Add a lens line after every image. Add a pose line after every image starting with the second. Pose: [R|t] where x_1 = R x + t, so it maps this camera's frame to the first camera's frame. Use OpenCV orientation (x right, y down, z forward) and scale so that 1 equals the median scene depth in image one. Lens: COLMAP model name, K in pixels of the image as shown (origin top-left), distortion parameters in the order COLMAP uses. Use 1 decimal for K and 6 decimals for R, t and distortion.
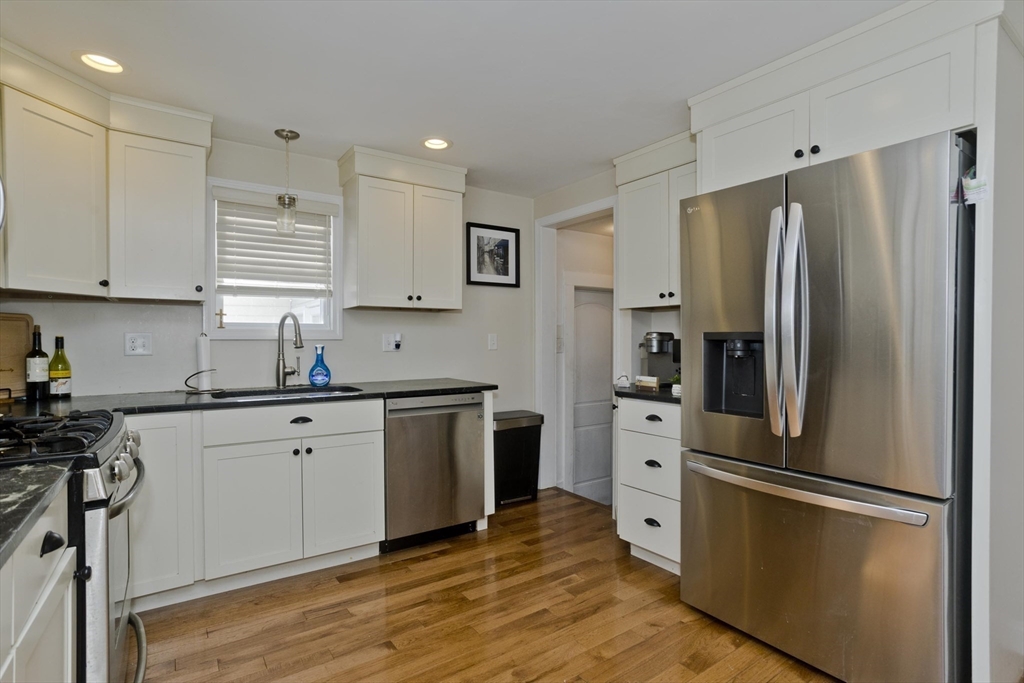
lens RADIAL K [[516.2, 0, 512.0], [0, 516.2, 341.5], [0, 0, 1]] dist [-0.000624, -0.000012]
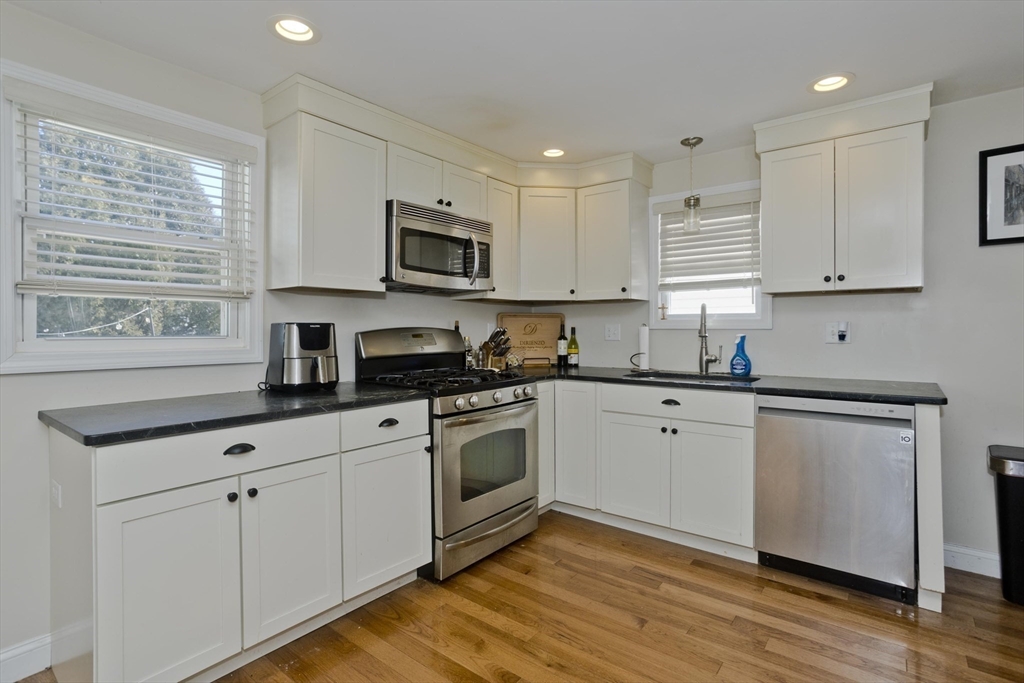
lens RADIAL K [[507.8, 0, 511.5], [0, 507.8, 329.3], [0, 0, 1]] dist [-0.014564, 0.001138]
pose [[0.295328, 0.001438, -0.955395, 0.469052], [-0.004412, 0.999990, 0.000142, -0.001758], [0.955386, 0.004173, 0.295332, 0.317290]]
